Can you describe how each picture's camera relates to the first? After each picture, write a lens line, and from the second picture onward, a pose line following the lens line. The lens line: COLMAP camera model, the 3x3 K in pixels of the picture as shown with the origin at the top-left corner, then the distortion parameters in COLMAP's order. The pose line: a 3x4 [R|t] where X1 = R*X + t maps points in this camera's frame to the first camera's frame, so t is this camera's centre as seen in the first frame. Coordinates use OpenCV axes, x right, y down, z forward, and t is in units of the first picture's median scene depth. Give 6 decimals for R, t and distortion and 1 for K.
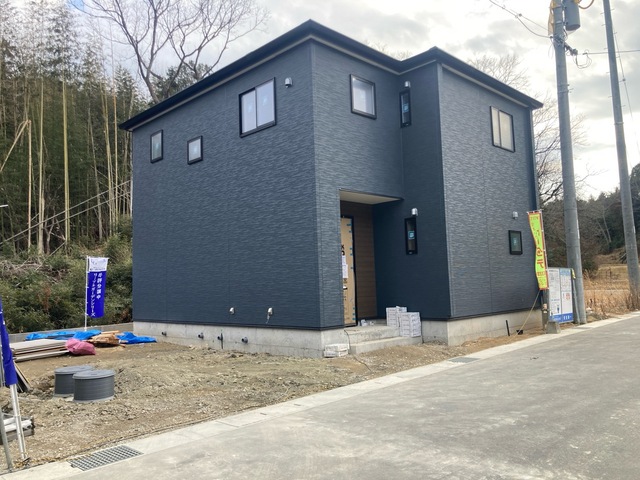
lens RADIAL K [[524.2, 0, 318.8], [0, 524.2, 241.1], [0, 0, 1]] dist [0.014289, -0.000304]
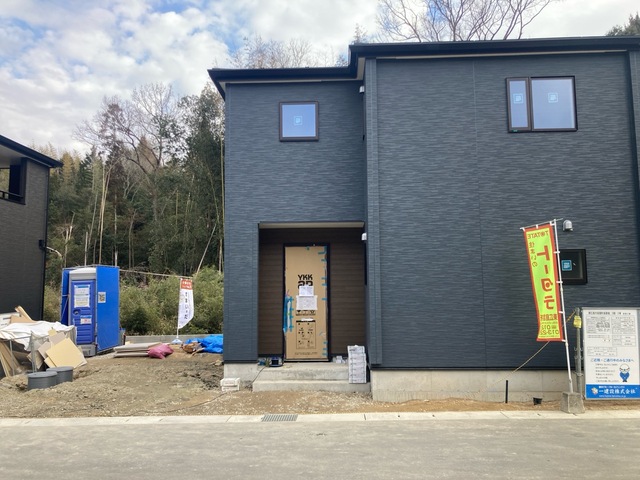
lens RADIAL K [[524.2, 0, 318.7], [0, 524.2, 241.5], [0, 0, 1]] dist [0.014289, -0.000304]
pose [[0.692938, -0.038081, -0.719990, 0.734239], [0.046190, 0.998898, -0.008378, -0.044054], [0.719516, -0.027451, 0.693933, 0.345340]]
